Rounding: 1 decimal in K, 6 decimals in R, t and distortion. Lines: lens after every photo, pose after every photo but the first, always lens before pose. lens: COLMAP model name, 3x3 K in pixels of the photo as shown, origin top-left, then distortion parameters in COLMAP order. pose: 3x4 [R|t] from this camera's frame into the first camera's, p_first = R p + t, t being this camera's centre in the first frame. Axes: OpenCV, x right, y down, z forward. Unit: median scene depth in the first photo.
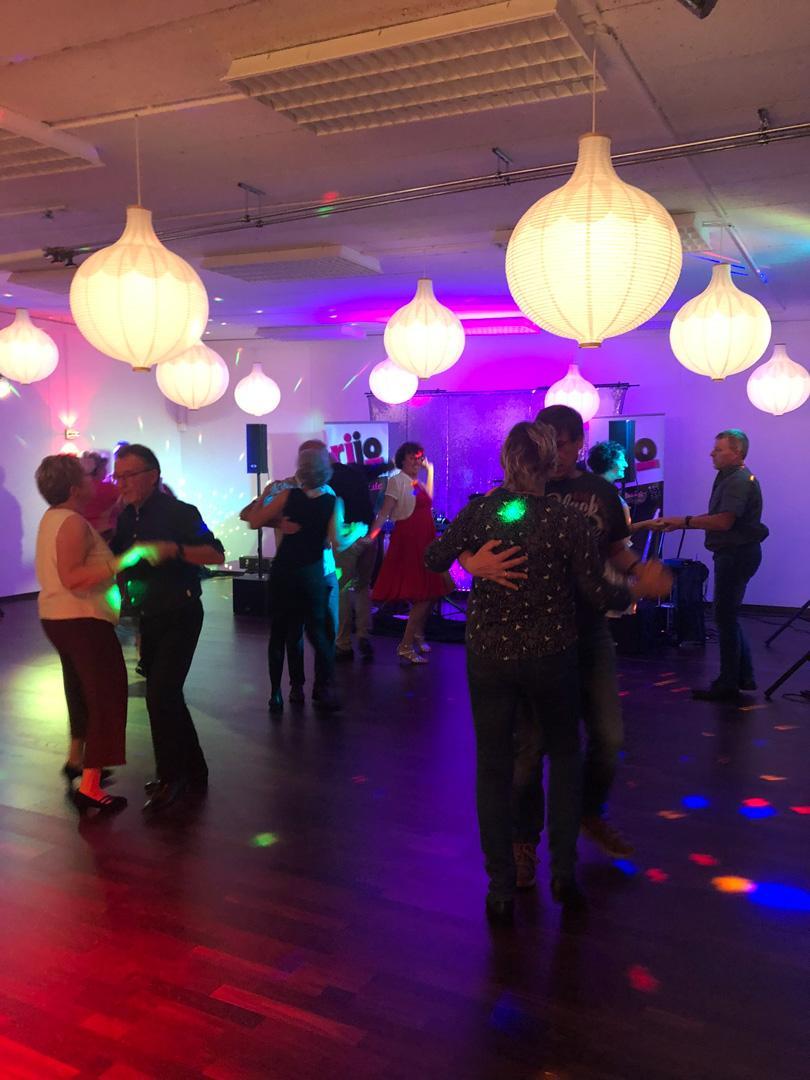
lens RADIAL K [[881.7, 0, 419.3], [0, 881.7, 533.2], [0, 0, 1]] dist [0.050437, -0.040212]
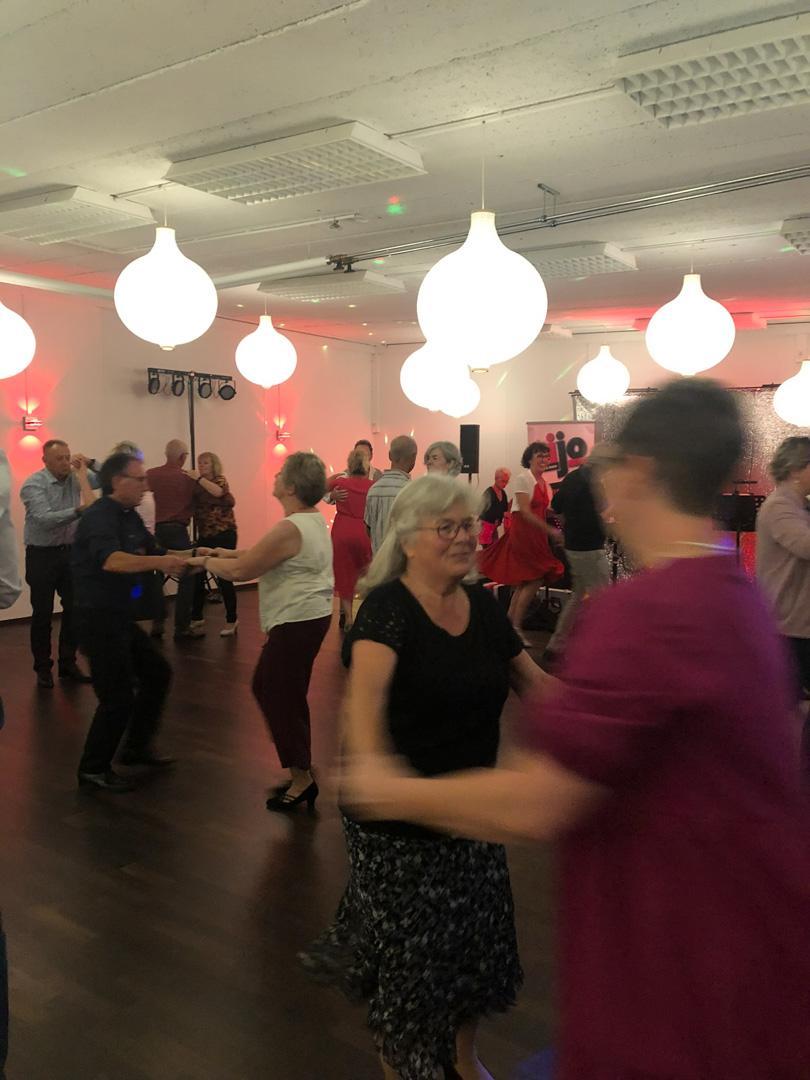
lens RADIAL K [[881.7, 0, 400.5], [0, 881.7, 522.3], [0, 0, 1]] dist [0.050437, -0.040212]
pose [[0.985886, 0.018776, -0.166361, -0.198811], [-0.020935, 0.999718, -0.011234, 0.003369], [0.166104, 0.014558, 0.986001, -0.011058]]
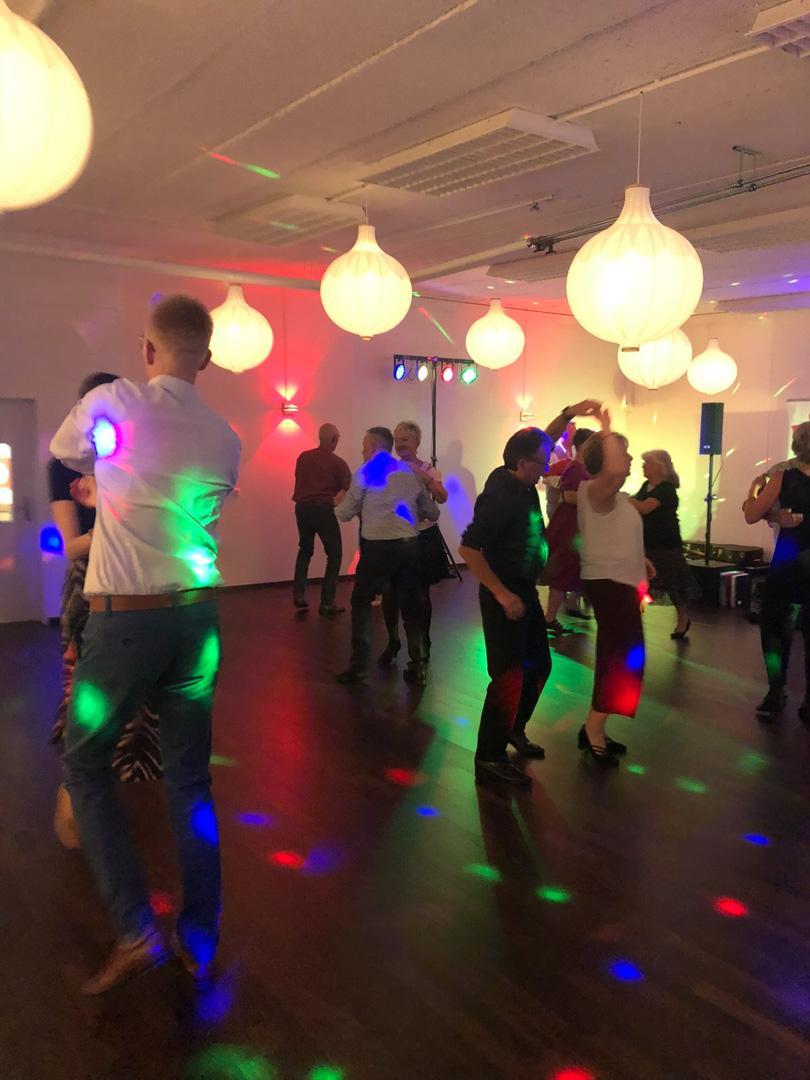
lens RADIAL K [[881.7, 0, 402.2], [0, 881.7, 536.2], [0, 0, 1]] dist [0.050437, -0.040212]
pose [[0.881691, 0.058840, -0.468145, -0.049727], [-0.047007, 0.998212, 0.036931, 0.000295], [0.469480, -0.010556, 0.882880, -0.004736]]
